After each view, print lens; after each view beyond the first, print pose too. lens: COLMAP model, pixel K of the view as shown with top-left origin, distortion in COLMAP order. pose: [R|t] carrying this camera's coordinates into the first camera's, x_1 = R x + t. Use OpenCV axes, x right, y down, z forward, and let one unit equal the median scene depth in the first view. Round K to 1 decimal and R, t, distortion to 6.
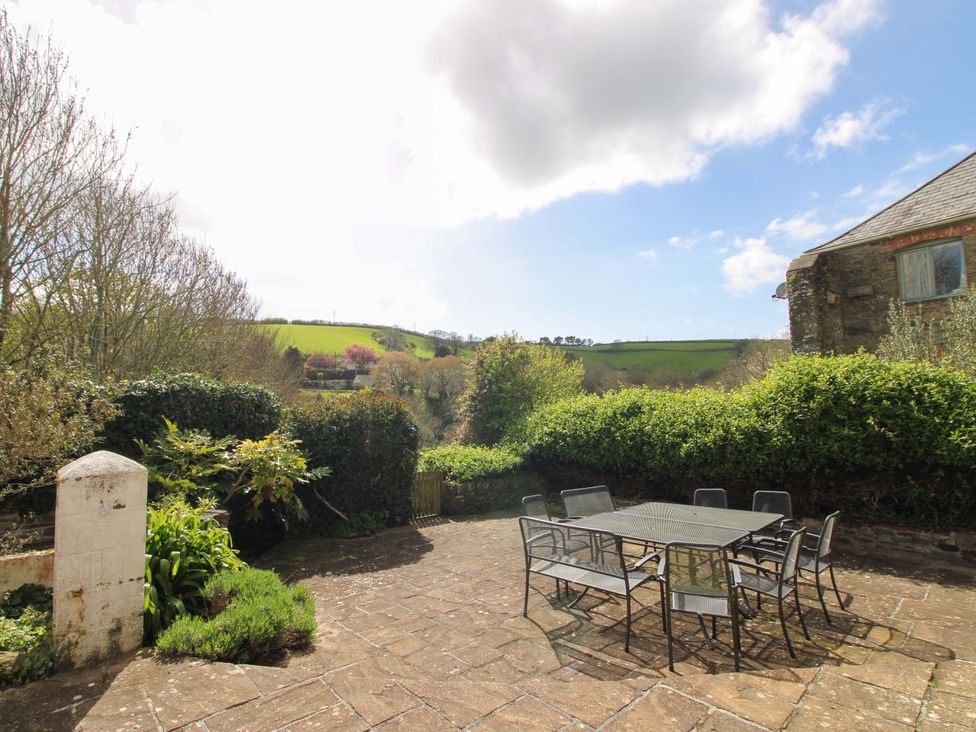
lens RADIAL K [[520.9, 0, 503.9], [0, 520.9, 355.5], [0, 0, 1]] dist [-0.000296, -0.008922]
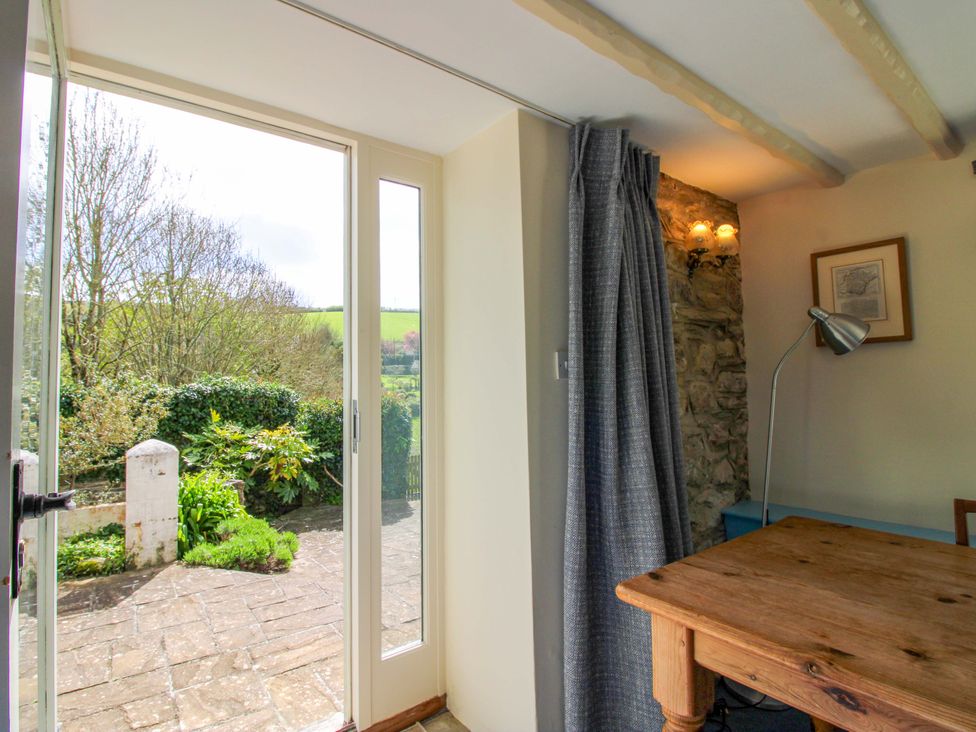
lens RADIAL K [[506.7, 0, 484.4], [0, 506.7, 353.6], [0, 0, 1]] dist [-0.002135, -0.001457]
pose [[0.992420, -0.012192, -0.122284, 0.423034], [0.014853, 0.999672, 0.020868, -0.095901], [0.121989, -0.022527, 0.992276, -0.406602]]
